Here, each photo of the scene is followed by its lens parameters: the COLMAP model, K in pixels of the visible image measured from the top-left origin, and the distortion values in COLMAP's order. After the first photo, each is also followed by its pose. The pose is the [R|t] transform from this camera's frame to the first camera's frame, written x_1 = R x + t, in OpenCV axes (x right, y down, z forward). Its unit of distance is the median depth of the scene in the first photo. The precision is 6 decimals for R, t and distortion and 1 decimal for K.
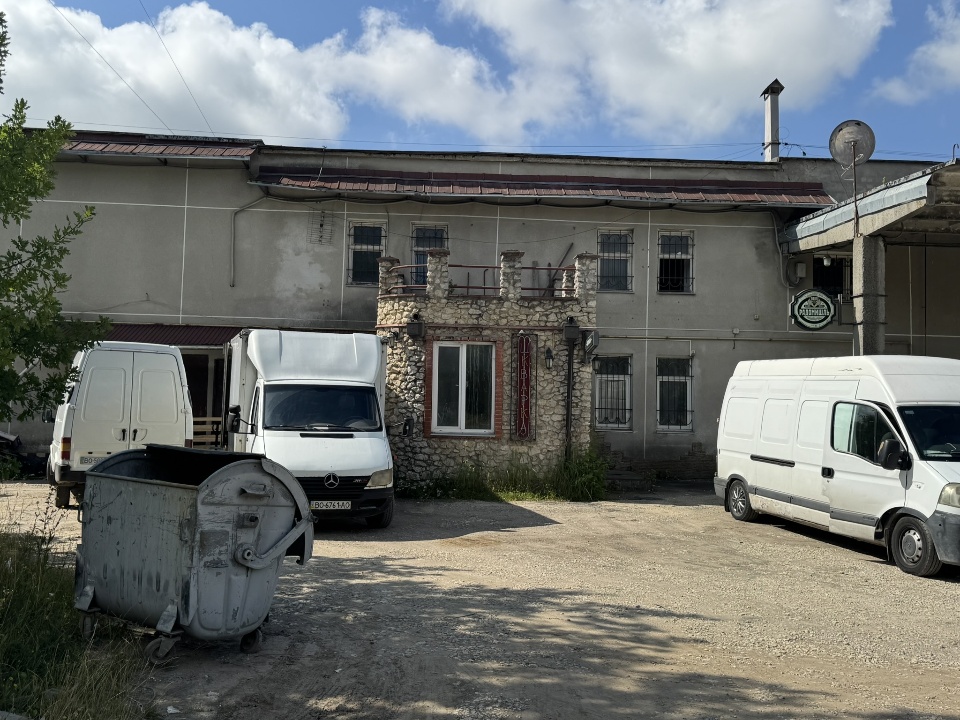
lens RADIAL K [[901.3, 0, 480.0], [0, 901.3, 360.0], [0, 0, 1]] dist [0.058491, -0.003053]
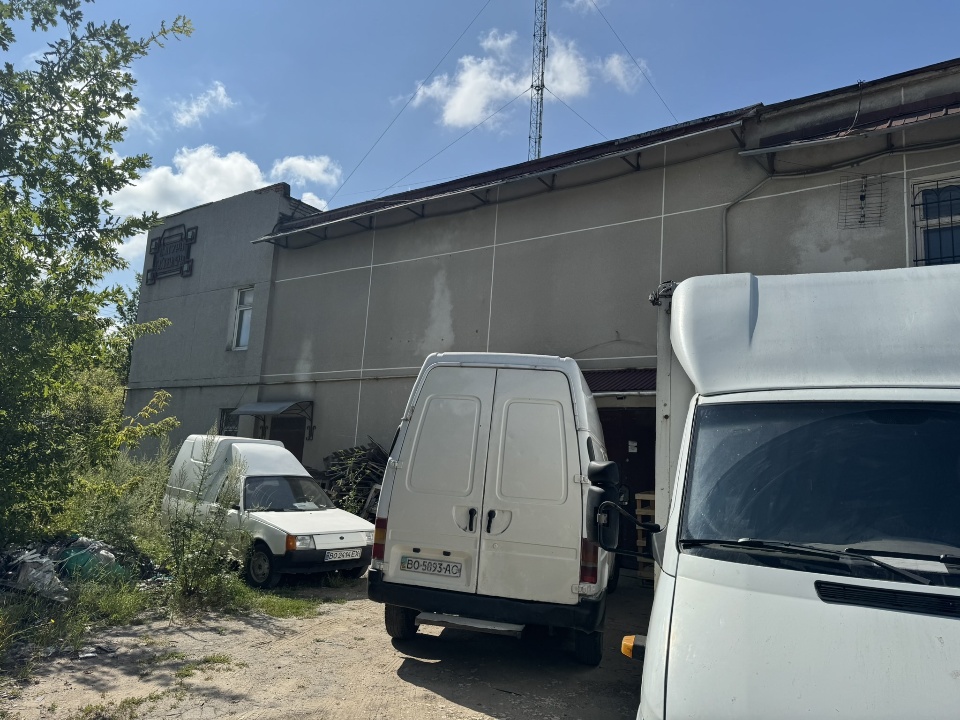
lens RADIAL K [[680.4, 0, 480.0], [0, 680.4, 360.0], [0, 0, 1]] dist [0.099366, -0.121245]
pose [[0.775191, -0.076389, -0.627092, -0.130478], [-0.003408, 0.992142, -0.125069, 0.040006], [0.631718, 0.099090, 0.768839, 0.701184]]
